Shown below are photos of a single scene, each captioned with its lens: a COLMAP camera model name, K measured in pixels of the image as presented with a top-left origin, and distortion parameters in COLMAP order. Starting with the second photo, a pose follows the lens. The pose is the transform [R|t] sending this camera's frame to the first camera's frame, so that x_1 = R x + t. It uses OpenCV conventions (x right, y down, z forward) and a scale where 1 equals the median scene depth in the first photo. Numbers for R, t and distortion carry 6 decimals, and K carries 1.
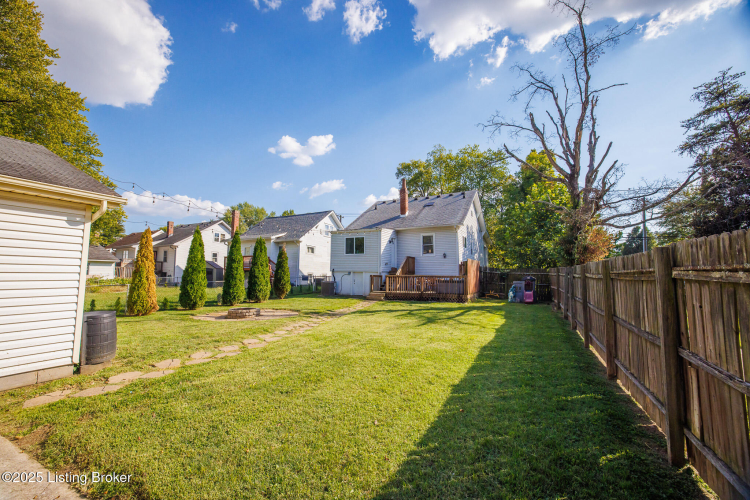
lens RADIAL K [[318.6, 0, 369.6], [0, 318.6, 245.3], [0, 0, 1]] dist [-0.035693, 0.012190]
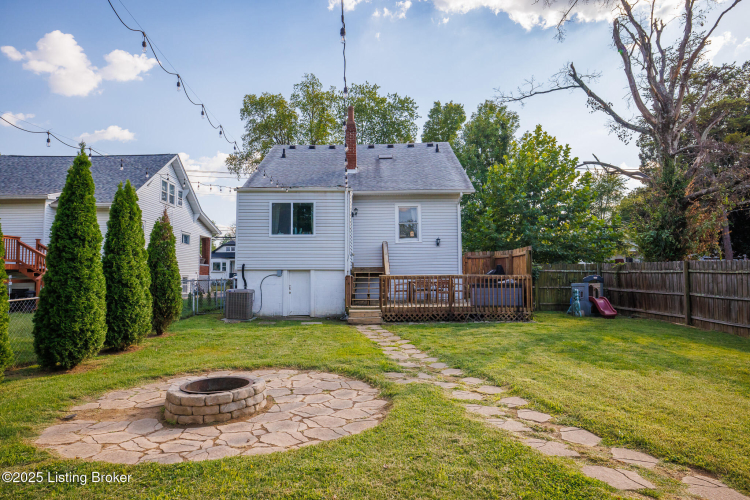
lens RADIAL K [[458.5, 0, 371.6], [0, 458.5, 247.9], [0, 0, 1]] dist [0.001897, 0.000741]
pose [[0.892799, 0.016123, 0.450167, -0.260515], [-0.031072, 0.999183, 0.025837, 0.024725], [-0.449382, -0.037055, 0.892571, 0.283466]]
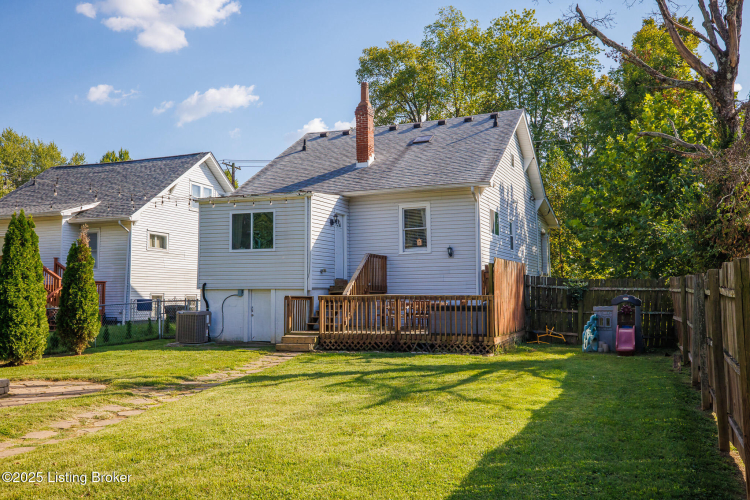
lens RADIAL K [[698.0, 0, 371.9], [0, 698.0, 242.3], [0, 0, 1]] dist [0.062473, 0.005408]
pose [[0.995606, -0.005365, 0.093491, 0.028316], [0.003788, 0.999848, 0.017034, 0.000935], [-0.093568, -0.016605, 0.995474, 0.005279]]
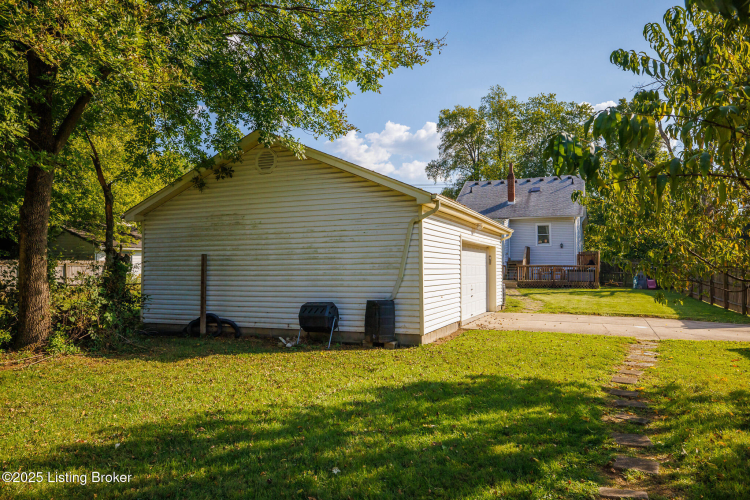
lens RADIAL K [[526.3, 0, 375.0], [0, 526.3, 250.0], [0, 0, 1]] dist [0.000253, 0.000076]
pose [[0.996487, -0.005621, 0.083560, -0.490838], [0.000048, 0.997783, 0.066548, -0.065014], [-0.083749, -0.066310, 0.994278, -0.609902]]
